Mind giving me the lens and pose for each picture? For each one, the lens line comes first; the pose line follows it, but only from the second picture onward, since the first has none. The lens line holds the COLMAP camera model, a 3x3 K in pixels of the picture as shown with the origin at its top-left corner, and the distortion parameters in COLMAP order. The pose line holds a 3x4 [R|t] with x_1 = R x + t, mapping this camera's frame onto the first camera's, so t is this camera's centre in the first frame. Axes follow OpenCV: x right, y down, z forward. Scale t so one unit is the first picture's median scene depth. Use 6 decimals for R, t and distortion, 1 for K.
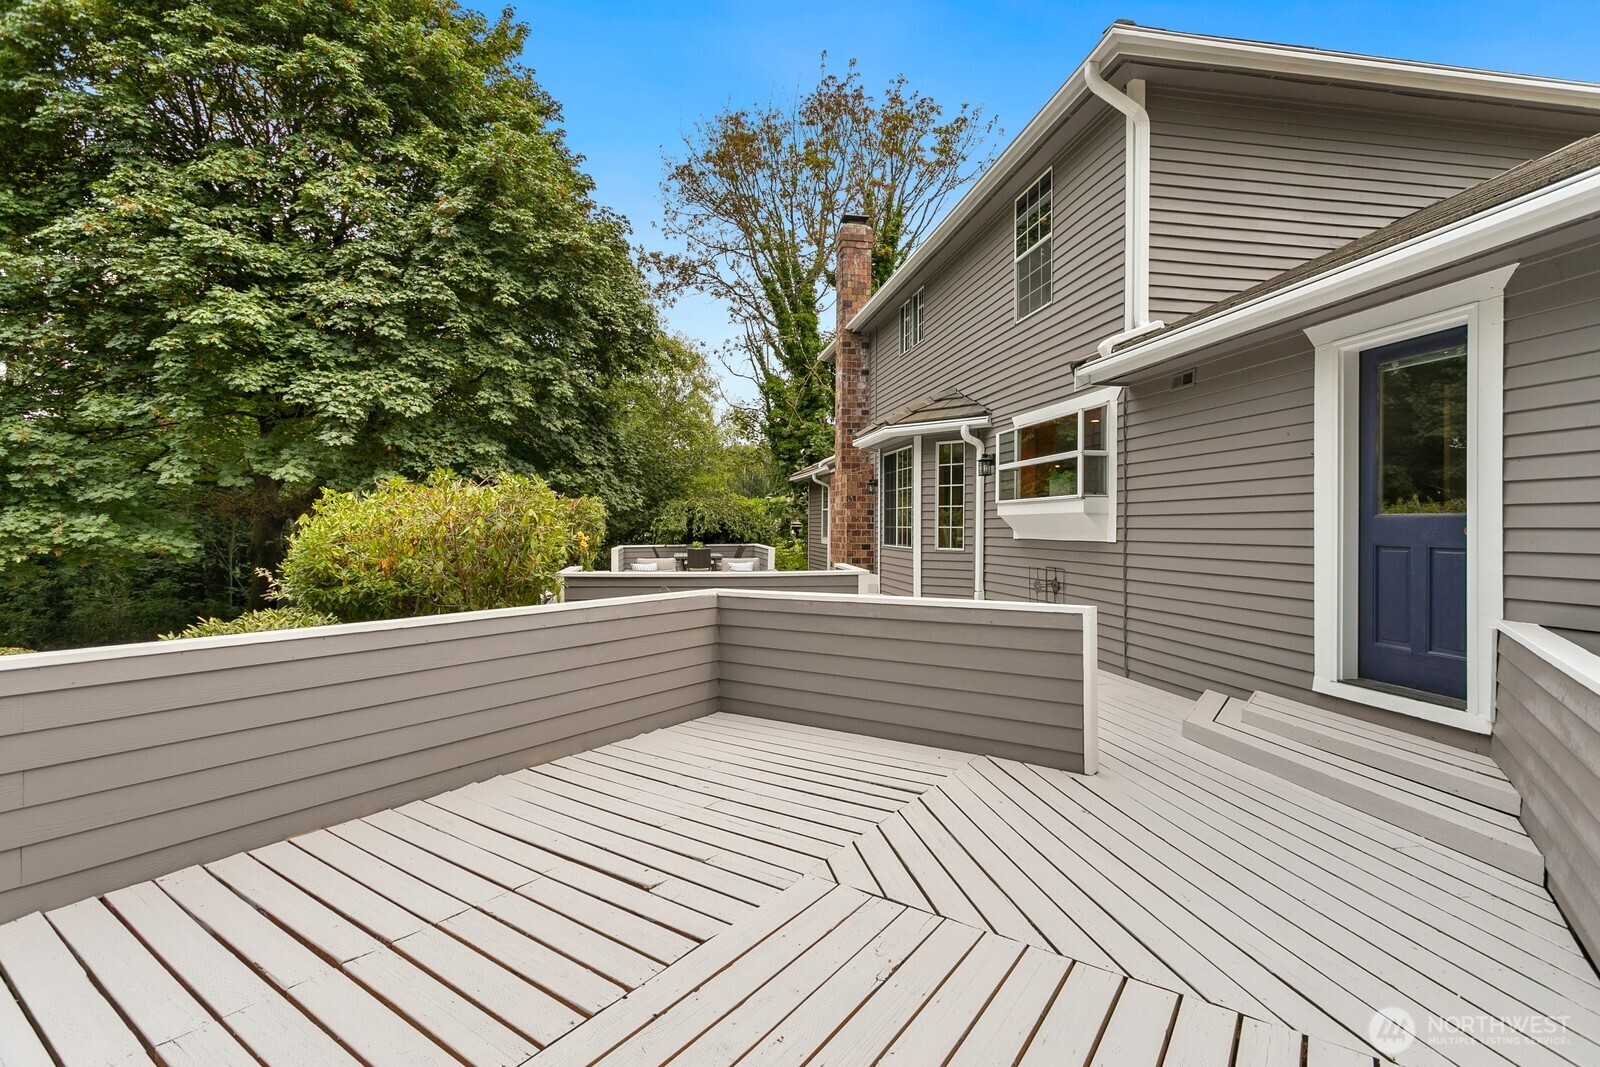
lens RADIAL K [[763.6, 0, 800.0], [0, 763.6, 527.1], [0, 0, 1]] dist [0.004864, 0.001164]
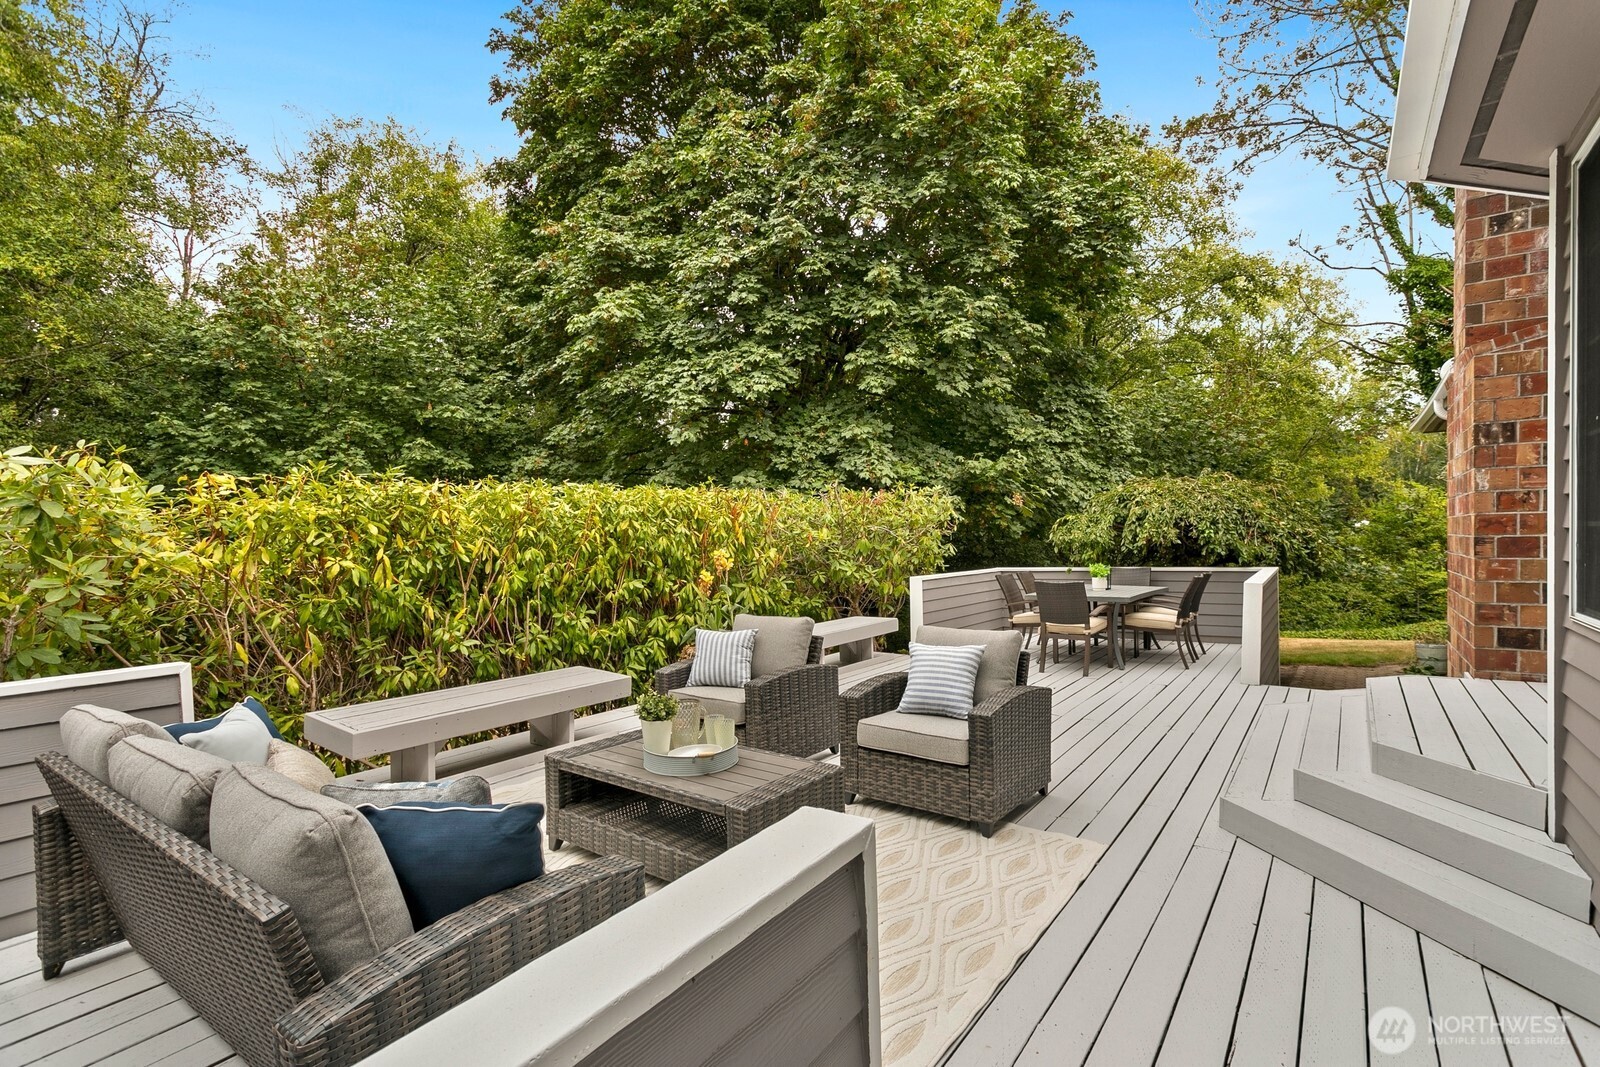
lens RADIAL K [[763.6, 0, 795.7], [0, 763.6, 548.2], [0, 0, 1]] dist [0.004864, 0.001164]
pose [[0.694868, -0.004185, -0.719125, 0.072219], [0.015658, 0.999834, 0.009311, 0.001299], [0.718967, -0.017730, 0.694818, 0.450029]]
